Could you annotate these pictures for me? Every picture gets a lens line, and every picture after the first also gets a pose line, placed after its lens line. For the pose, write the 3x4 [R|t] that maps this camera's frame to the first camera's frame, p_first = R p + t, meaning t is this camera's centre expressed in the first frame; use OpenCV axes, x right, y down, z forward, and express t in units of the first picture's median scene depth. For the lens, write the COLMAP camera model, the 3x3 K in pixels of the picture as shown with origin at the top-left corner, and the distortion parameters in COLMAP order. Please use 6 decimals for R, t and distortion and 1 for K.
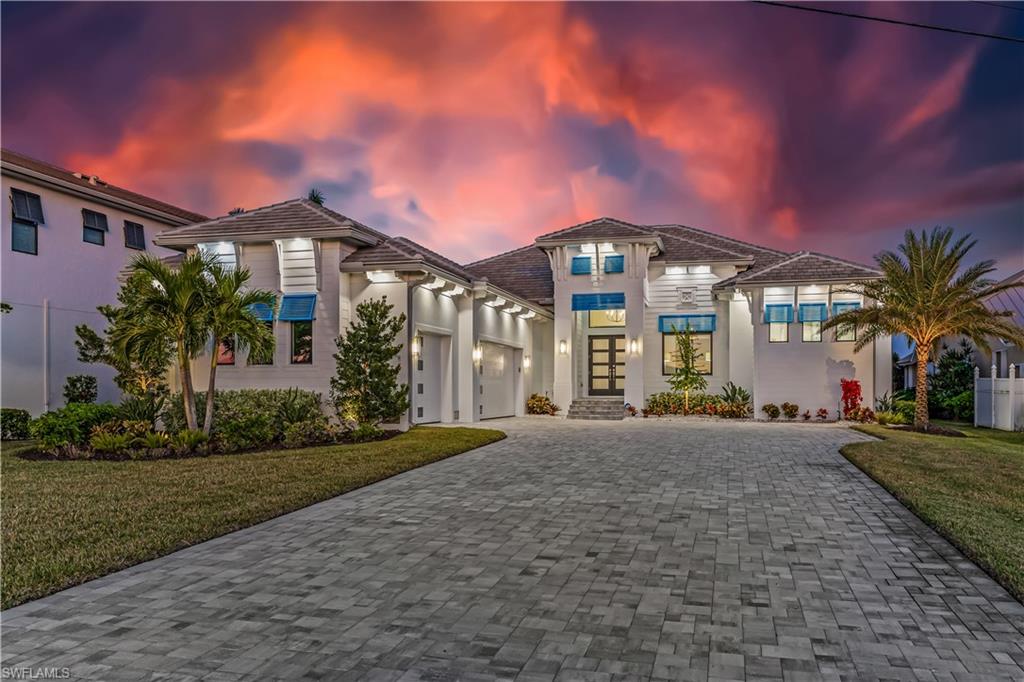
lens RADIAL K [[816.8, 0, 505.0], [0, 816.8, 392.4], [0, 0, 1]] dist [0.001462, 0.002593]
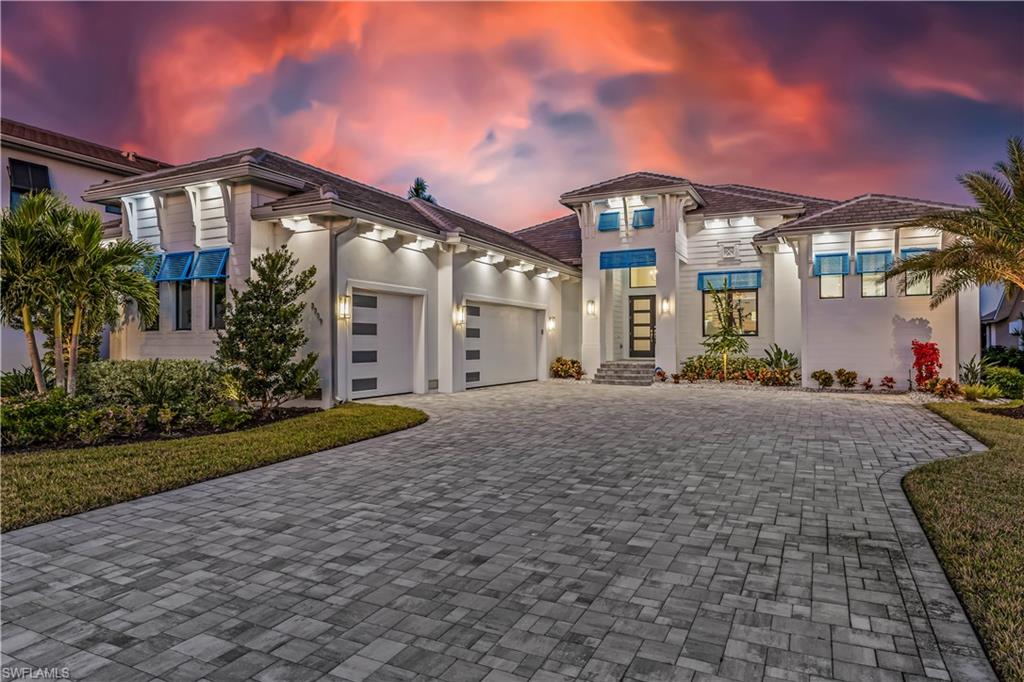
lens RADIAL K [[618.0, 0, 511.5], [0, 618.0, 337.8], [0, 0, 1]] dist [0.000892, -0.004649]
pose [[0.981266, -0.005012, -0.192591, 0.130174], [0.002351, 0.999899, -0.014046, -0.011409], [0.192642, 0.013330, 0.981179, 0.300633]]
